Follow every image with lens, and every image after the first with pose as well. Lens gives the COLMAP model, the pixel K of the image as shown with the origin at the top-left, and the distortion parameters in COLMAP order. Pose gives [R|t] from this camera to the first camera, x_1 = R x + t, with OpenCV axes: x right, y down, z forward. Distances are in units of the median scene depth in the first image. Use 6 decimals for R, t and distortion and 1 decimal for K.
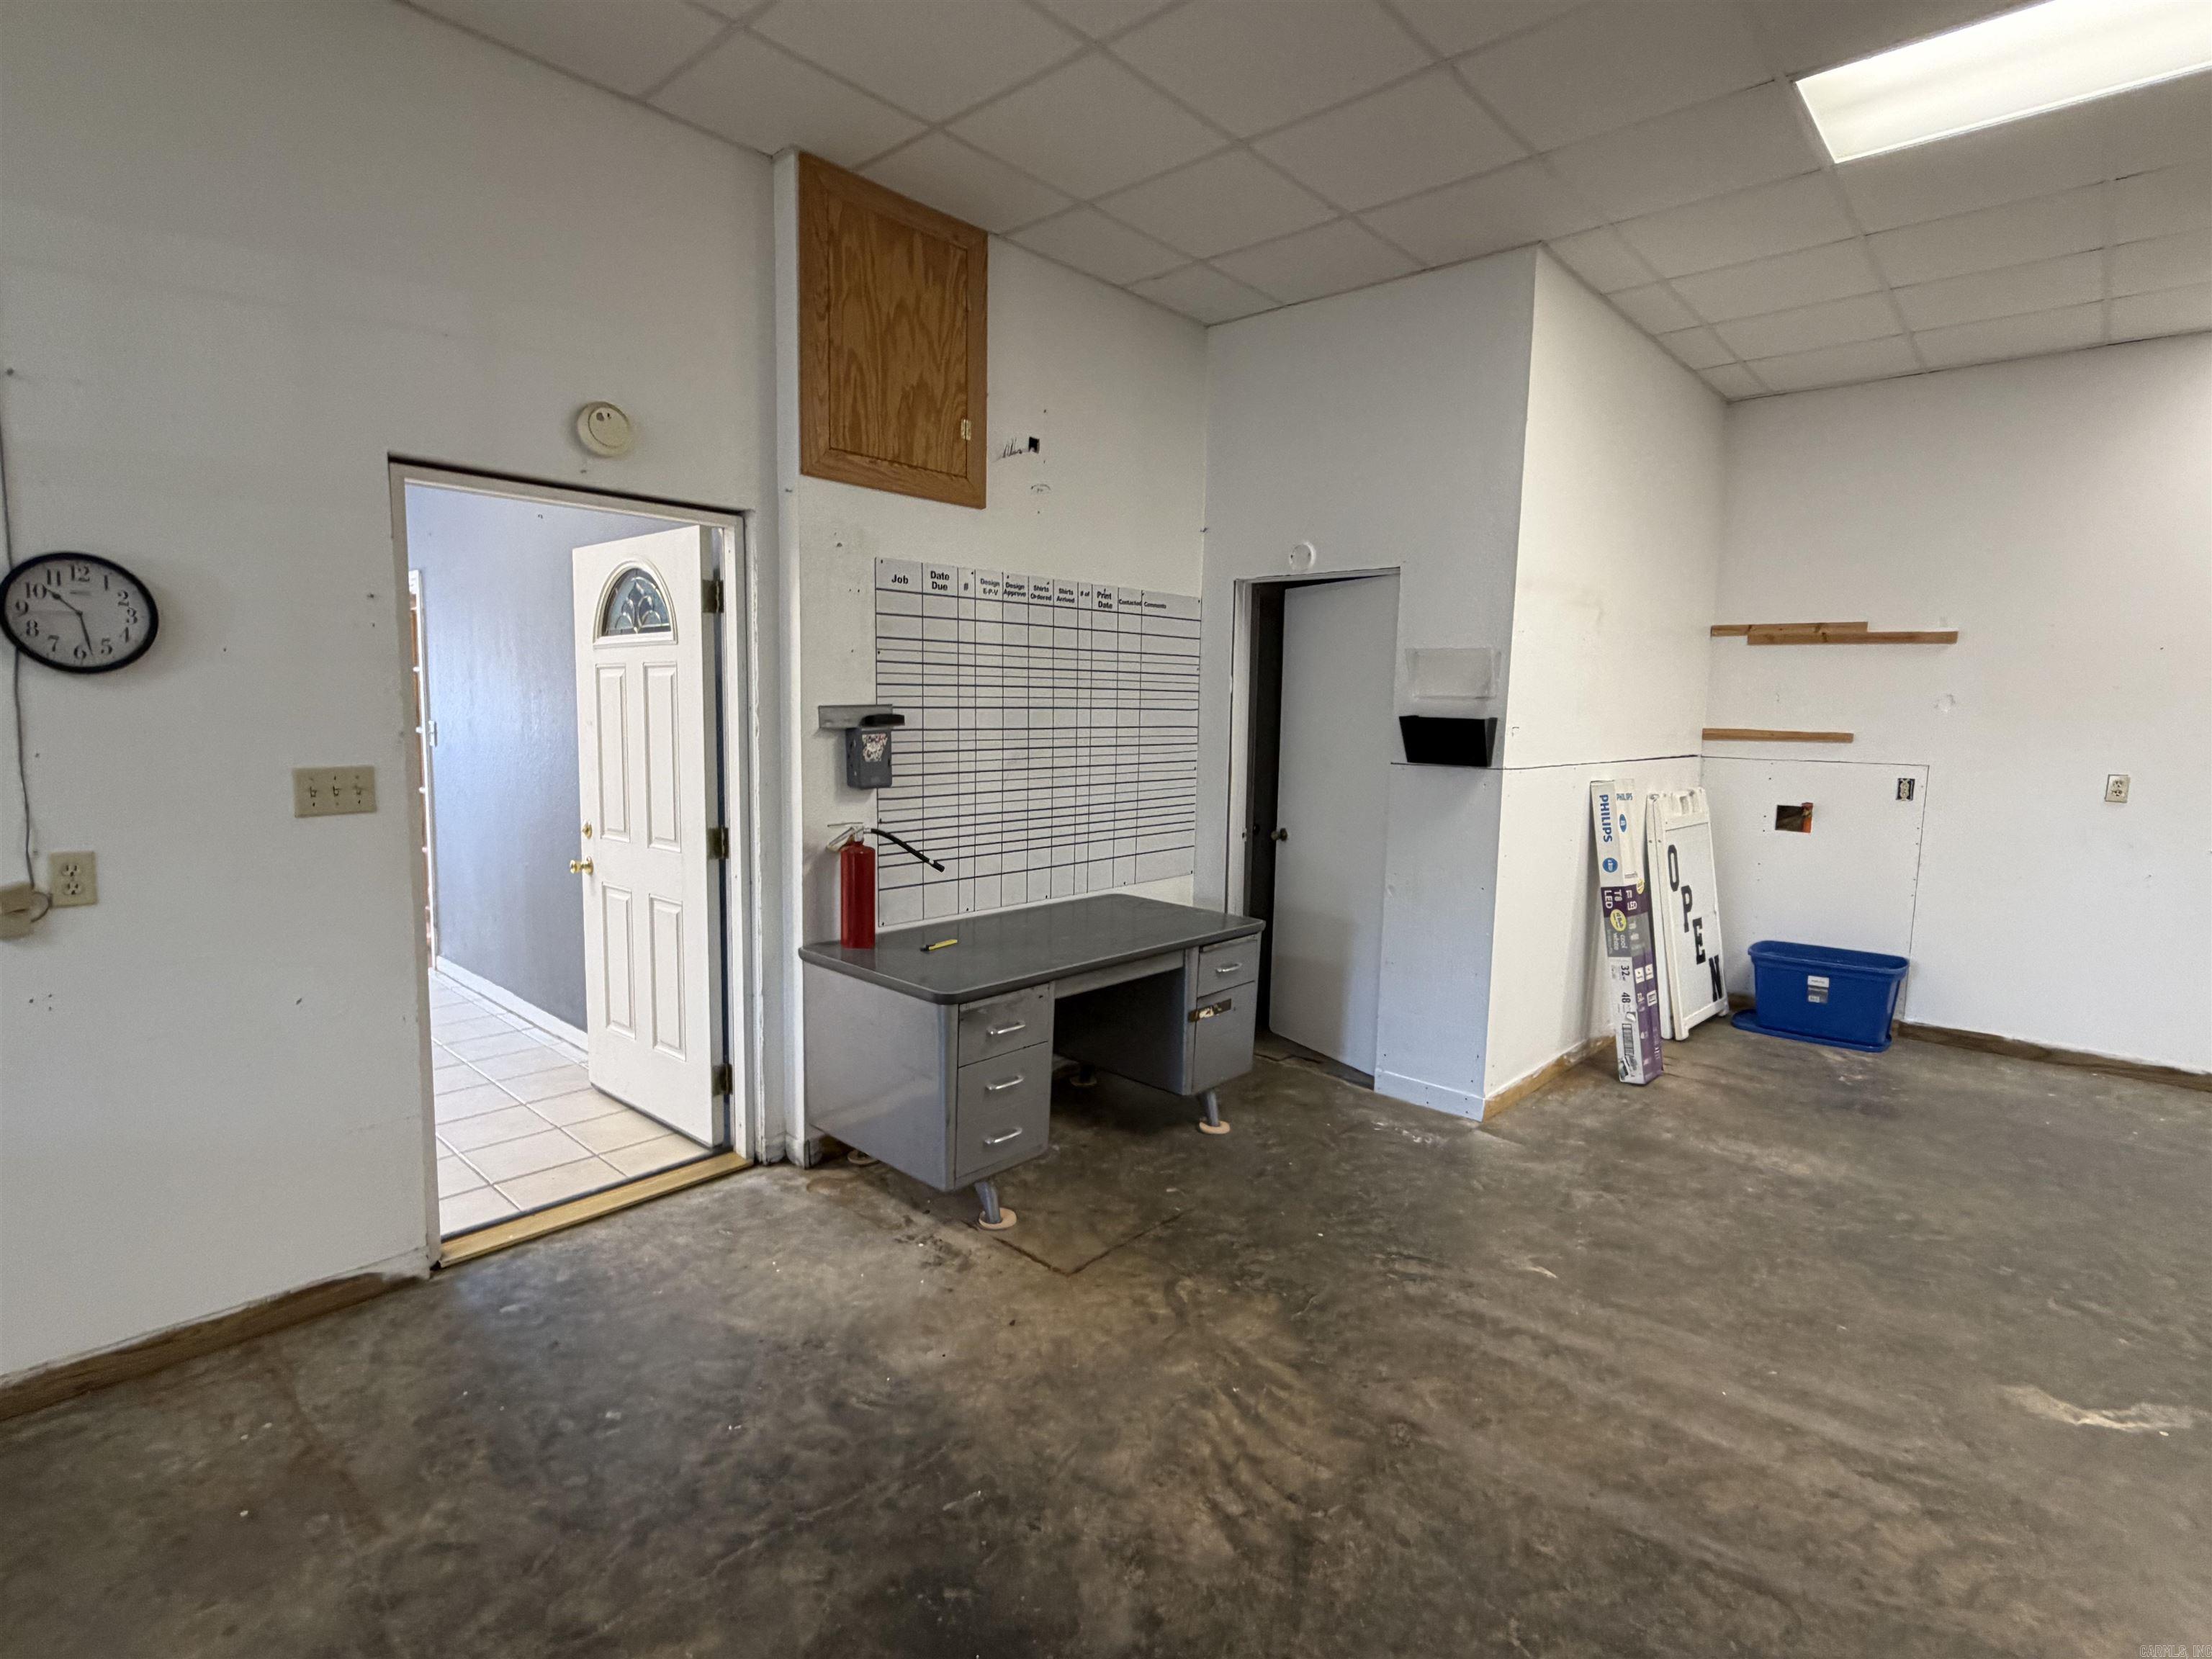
lens RADIAL K [[1095.7, 0, 1104.7], [0, 1095.7, 824.4], [0, 0, 1]] dist [0.001078, -0.000533]
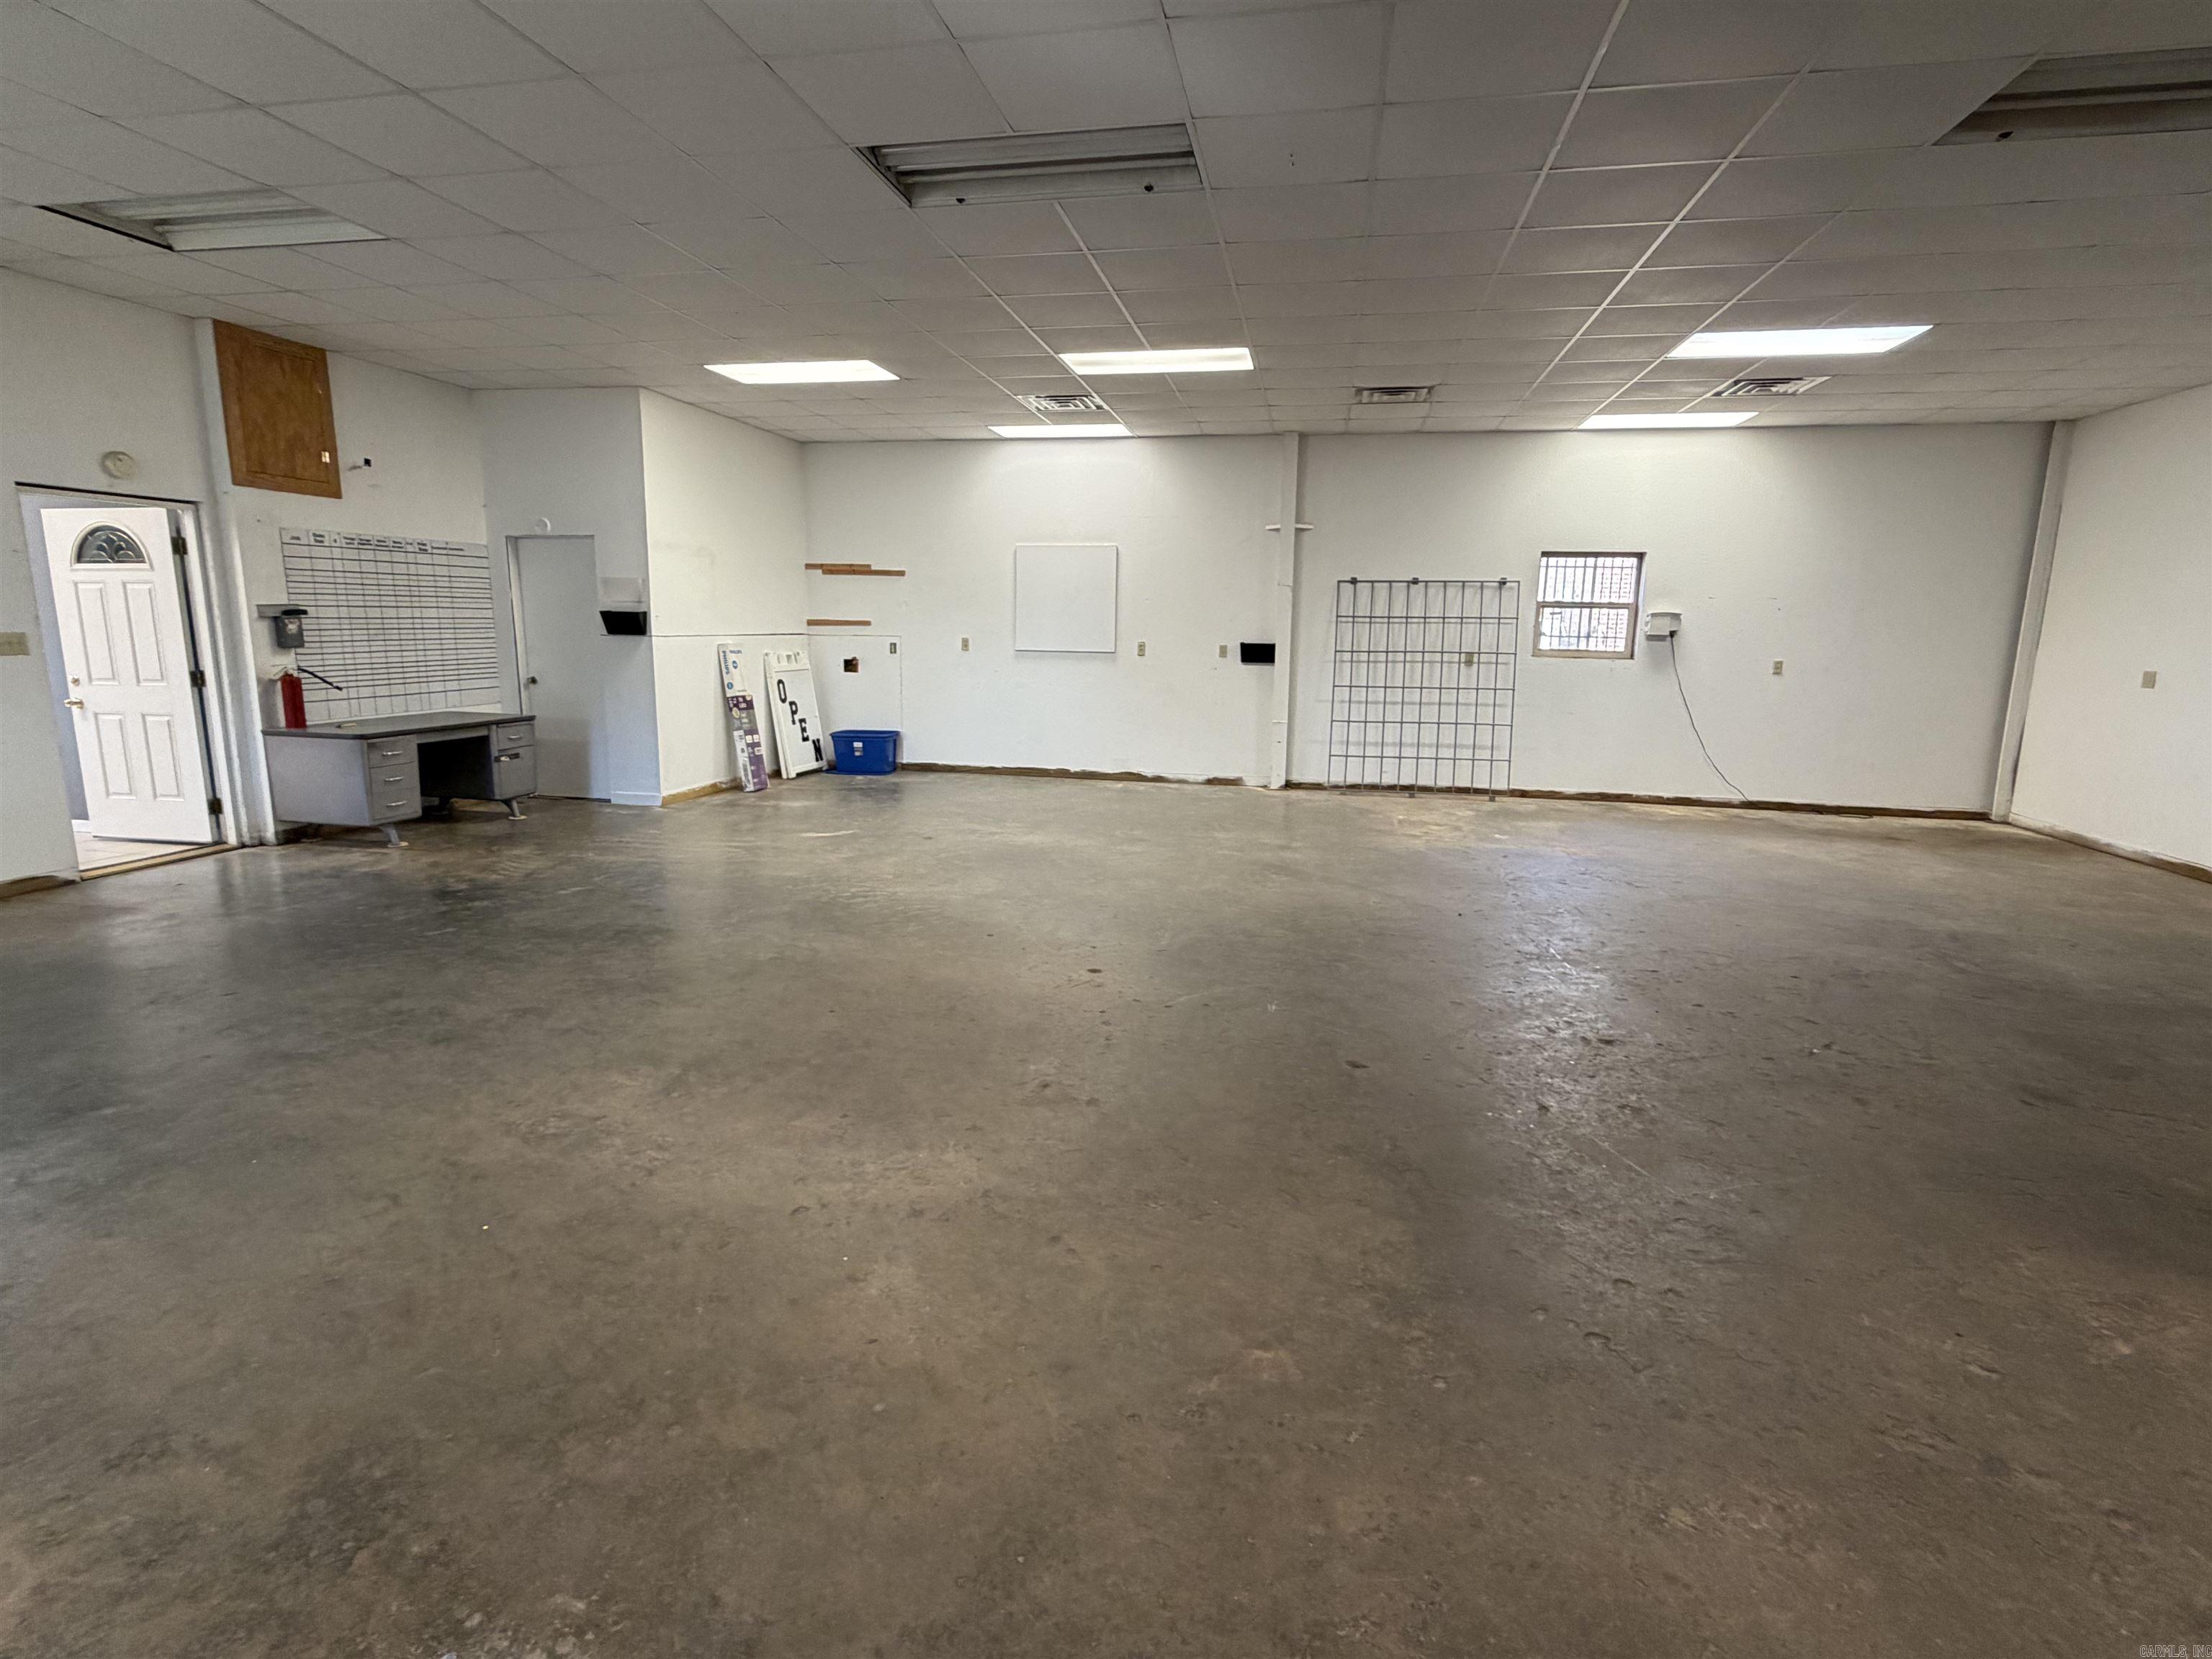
lens RADIAL K [[1095.7, 0, 1104.7], [0, 1095.7, 824.4], [0, 0, 1]] dist [0.001078, -0.000533]
pose [[0.859588, -0.098758, 0.501354, 0.017704], [0.056903, 0.993544, 0.098148, 0.158060], [-0.507810, -0.055839, 0.859658, -1.327873]]
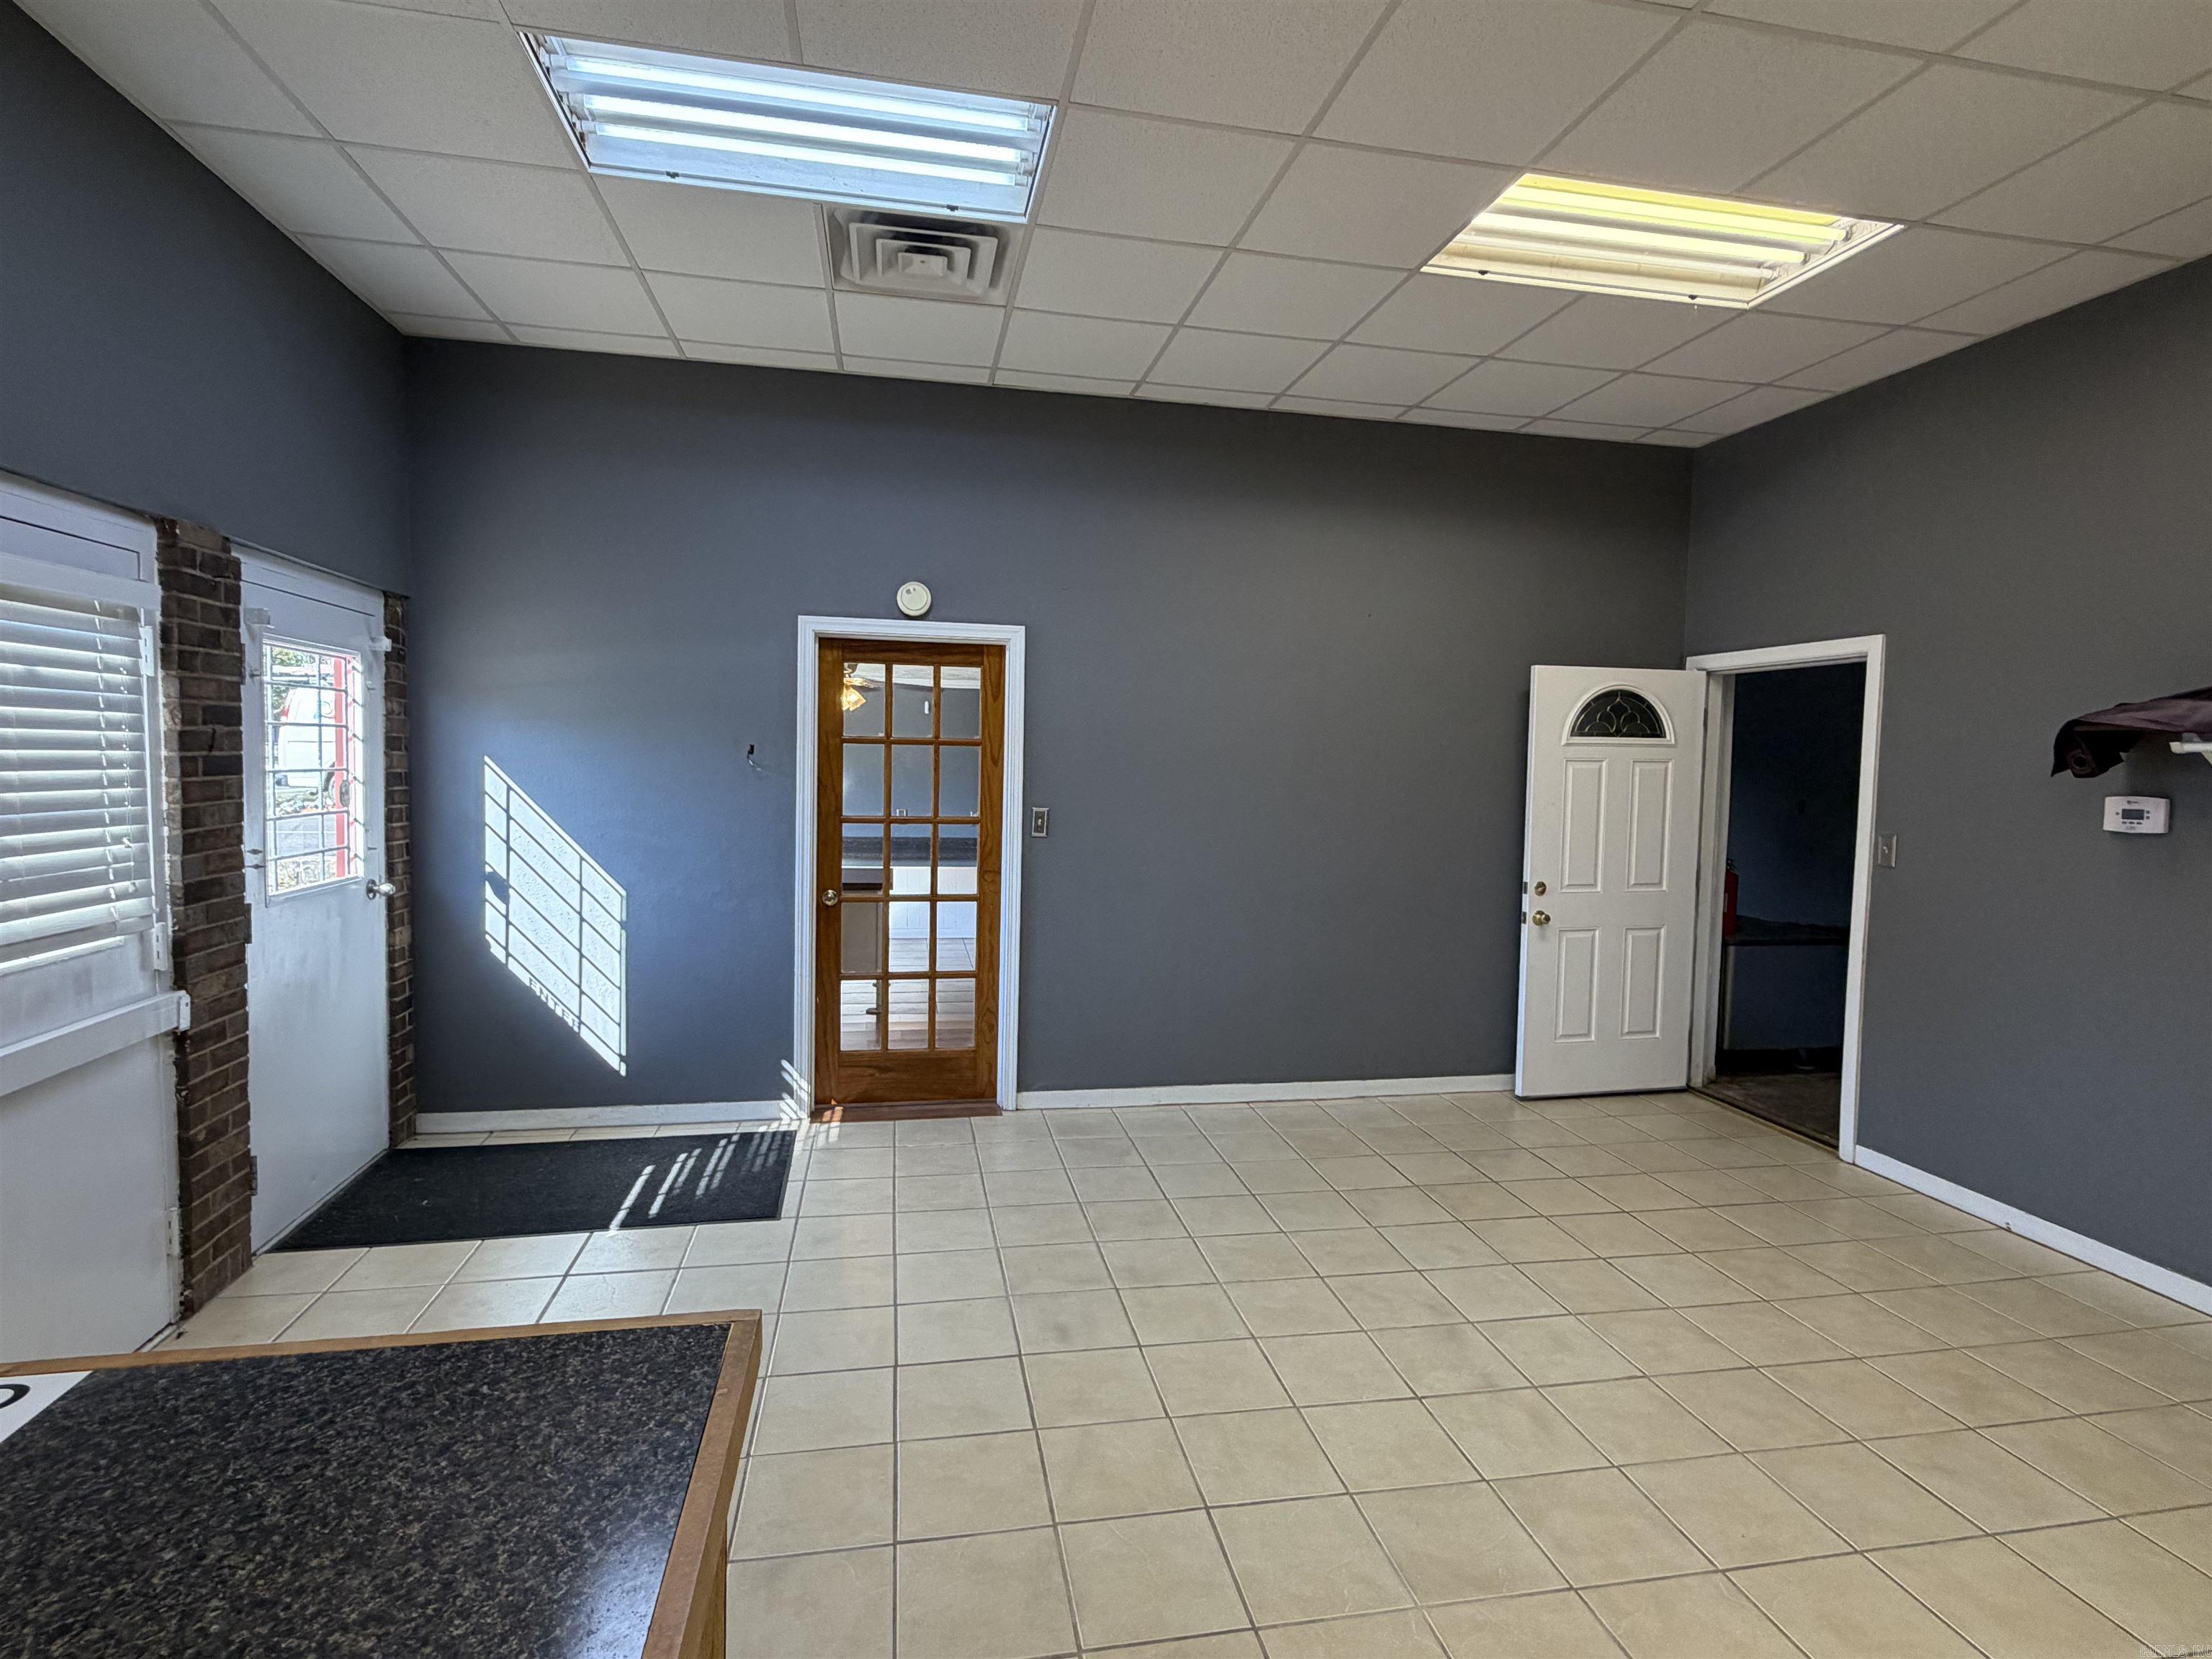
lens RADIAL K [[1095.2, 0, 1106.0], [0, 1095.2, 829.5], [0, 0, 1]] dist [0.003953, 0.000316]
pose [[0.599434, -0.060188, 0.798158, -1.896262], [0.080763, 0.996628, 0.014500, -0.130102], [-0.796339, 0.055770, 0.602274, 0.685950]]
